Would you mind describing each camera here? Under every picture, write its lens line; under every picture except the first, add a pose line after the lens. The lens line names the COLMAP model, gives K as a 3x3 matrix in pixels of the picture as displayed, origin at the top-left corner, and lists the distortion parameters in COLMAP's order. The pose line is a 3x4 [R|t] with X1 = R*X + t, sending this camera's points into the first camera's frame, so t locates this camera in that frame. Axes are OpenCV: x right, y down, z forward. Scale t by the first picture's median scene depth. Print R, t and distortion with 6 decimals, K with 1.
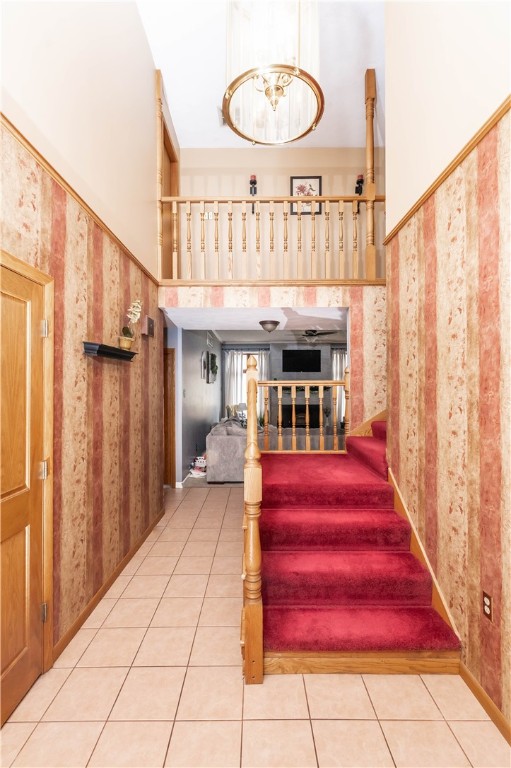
lens RADIAL K [[347.4, 0, 253.5], [0, 347.4, 386.8], [0, 0, 1]] dist [-0.006132, 0.000052]
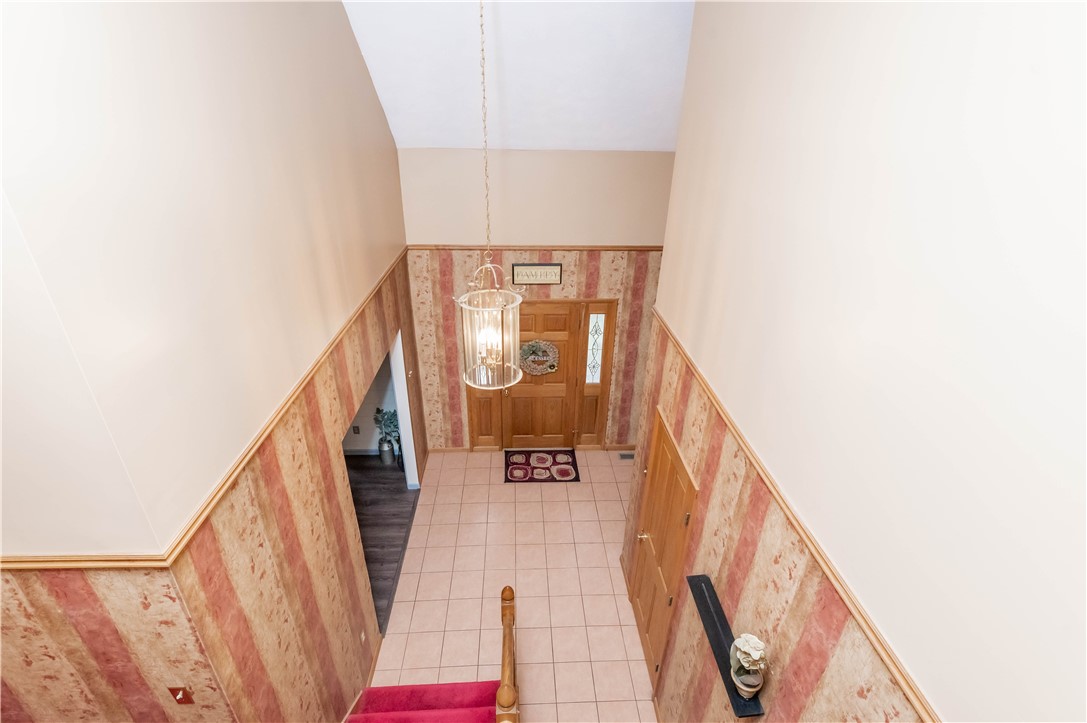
lens RADIAL K [[491.8, 0, 542.2], [0, 491.8, 361.6], [0, 0, 1]] dist [-0.006132, 0.000052]
pose [[-0.998474, 0.007804, -0.054679, -0.031295], [-0.017617, 0.893263, 0.449190, -1.134662], [0.052348, 0.449467, -0.891762, 1.830663]]
